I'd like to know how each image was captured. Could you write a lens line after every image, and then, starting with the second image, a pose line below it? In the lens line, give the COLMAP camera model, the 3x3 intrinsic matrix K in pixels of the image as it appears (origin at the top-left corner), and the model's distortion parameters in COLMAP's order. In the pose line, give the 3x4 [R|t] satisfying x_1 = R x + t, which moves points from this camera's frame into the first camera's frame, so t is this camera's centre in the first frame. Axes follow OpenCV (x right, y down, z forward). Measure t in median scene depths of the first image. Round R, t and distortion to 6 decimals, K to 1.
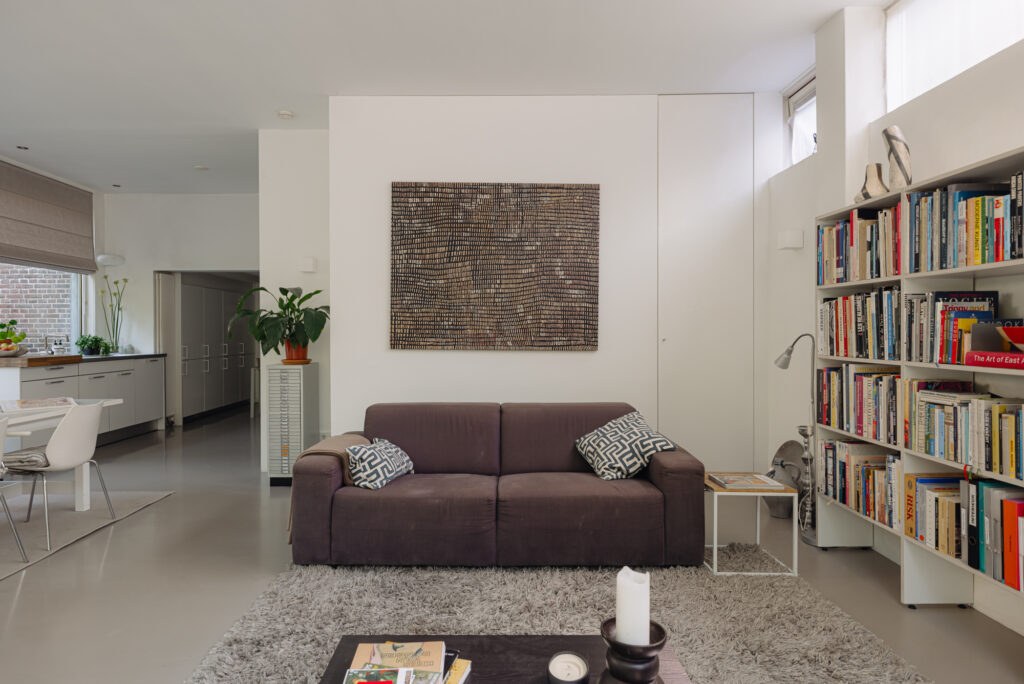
lens RADIAL K [[586.6, 0, 497.6], [0, 586.6, 334.5], [0, 0, 1]] dist [0.006345, -0.000105]
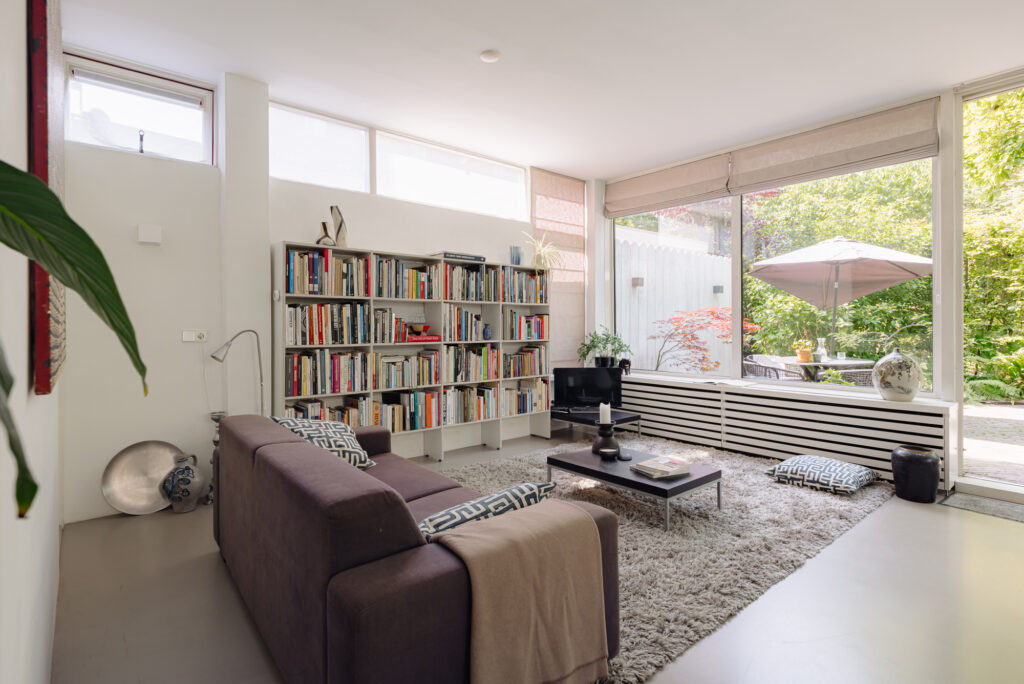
lens RADIAL K [[508.8, 0, 513.1], [0, 508.8, 326.3], [0, 0, 1]] dist [0.003211, 0.000807]
pose [[-0.636500, 0.004897, 0.771261, -0.684007], [0.009274, 0.999956, 0.001304, -0.005596], [-0.771221, 0.007982, -0.636518, 1.372046]]
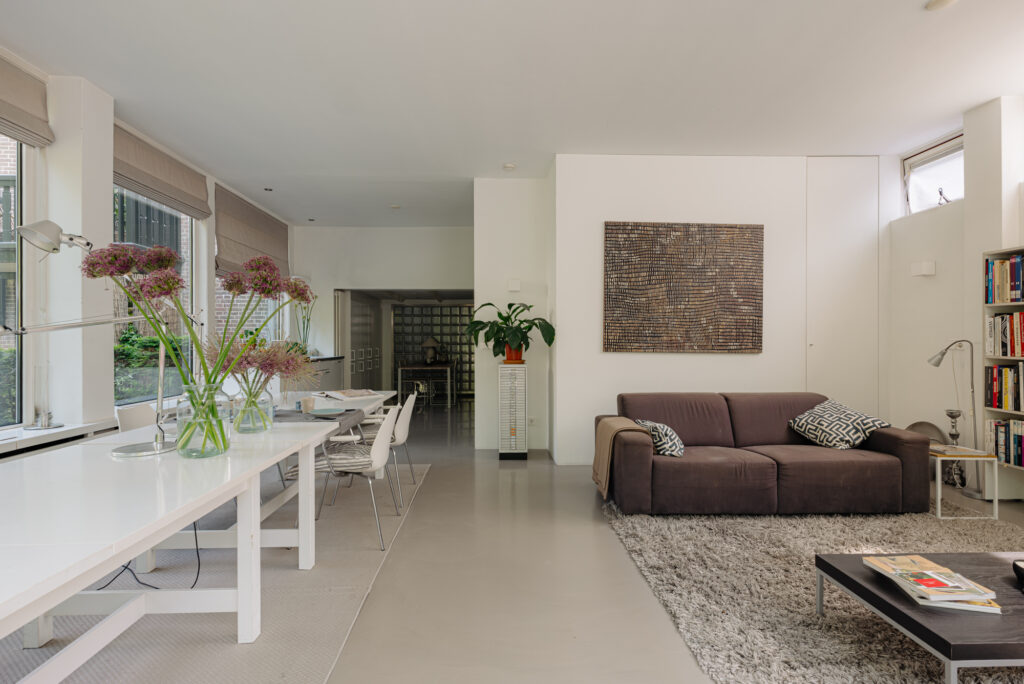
lens RADIAL K [[485.7, 0, 514.2], [0, 485.7, 340.0], [0, 0, 1]] dist [0.008781, -0.000267]
pose [[0.999299, 0.002071, 0.037370, -0.584151], [-0.001883, 0.999985, -0.005046, 0.006897], [-0.037380, 0.004972, 0.999289, -0.074613]]
